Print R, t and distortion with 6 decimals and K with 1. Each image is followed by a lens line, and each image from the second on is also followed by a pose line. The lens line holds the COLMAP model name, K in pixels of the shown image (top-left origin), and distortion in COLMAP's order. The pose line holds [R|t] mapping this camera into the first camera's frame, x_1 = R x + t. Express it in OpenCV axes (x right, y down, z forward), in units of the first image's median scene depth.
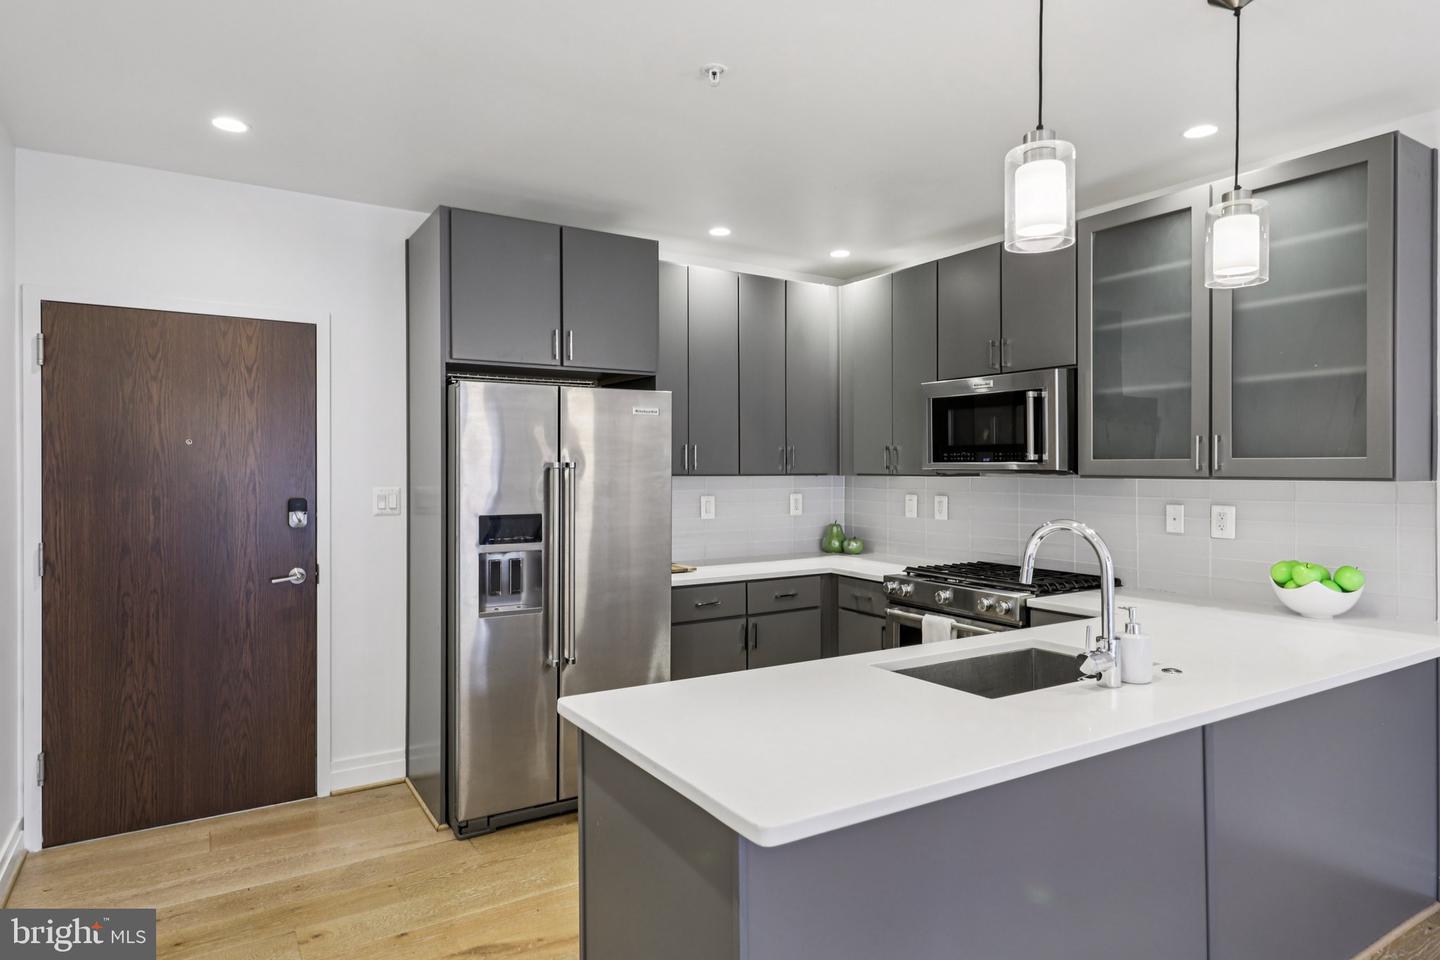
lens RADIAL K [[843.5, 0, 745.3], [0, 843.5, 472.6], [0, 0, 1]] dist [0.006443, 0.000603]
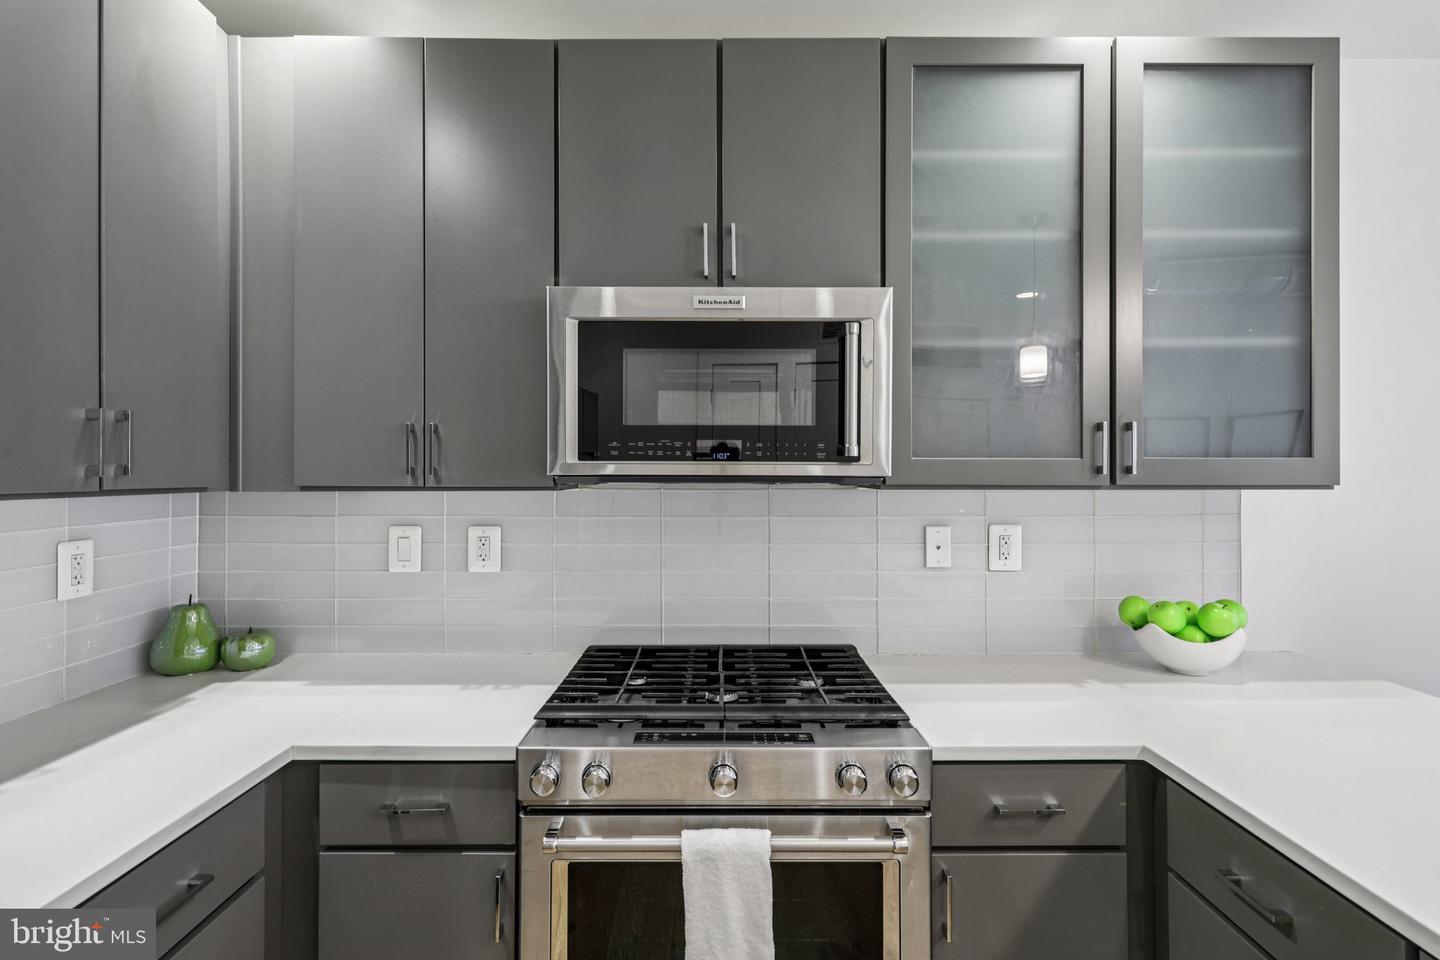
lens RADIAL K [[734.4, 0, 697.5], [0, 734.4, 463.6], [0, 0, 1]] dist [0.013231, -0.001734]
pose [[0.562474, 0.004048, 0.826805, -0.065397], [0.004733, 0.999956, -0.008115, -0.006359], [-0.826801, 0.008478, 0.562430, 0.669170]]
